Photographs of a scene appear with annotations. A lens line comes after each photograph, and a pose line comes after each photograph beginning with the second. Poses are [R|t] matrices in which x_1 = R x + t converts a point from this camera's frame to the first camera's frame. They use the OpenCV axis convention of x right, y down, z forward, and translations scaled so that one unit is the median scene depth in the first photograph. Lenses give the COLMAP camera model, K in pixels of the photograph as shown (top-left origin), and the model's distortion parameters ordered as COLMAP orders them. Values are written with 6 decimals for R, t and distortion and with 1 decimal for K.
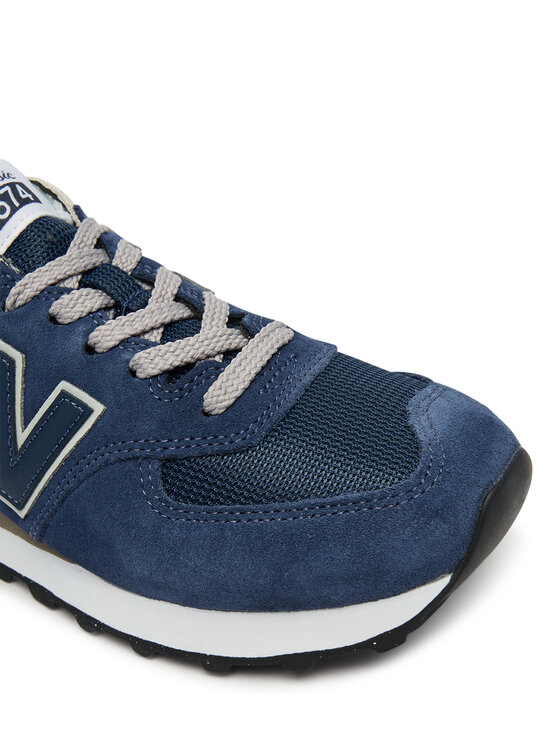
lens RADIAL K [[817.3, 0, 287.6], [0, 817.3, 371.6], [0, 0, 1]] dist [-0.056908, 0.000000]
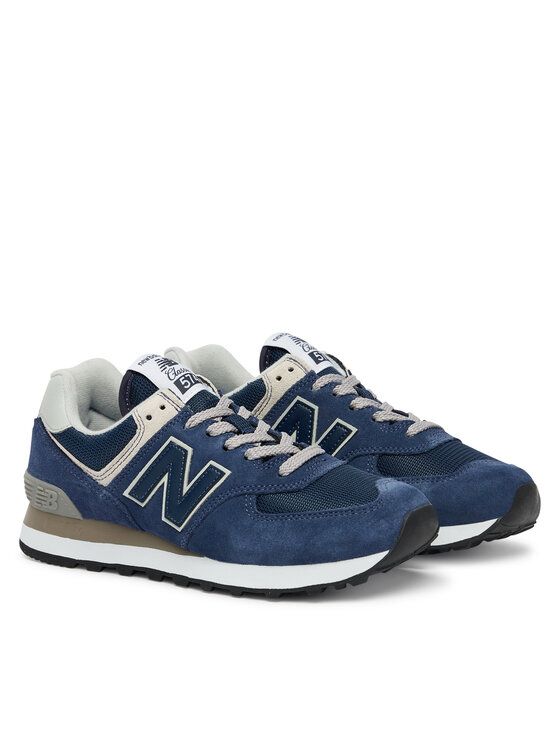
lens RADIAL K [[2069.8, 0, 279.8], [0, 2069.8, 373.1], [0, 0, 1]] dist [-0.002865, 0.000000]
pose [[0.995400, 0.058545, -0.075832, 0.283082], [-0.083156, 0.921055, -0.380451, 1.799004], [0.047572, 0.385007, 0.921687, -3.933413]]
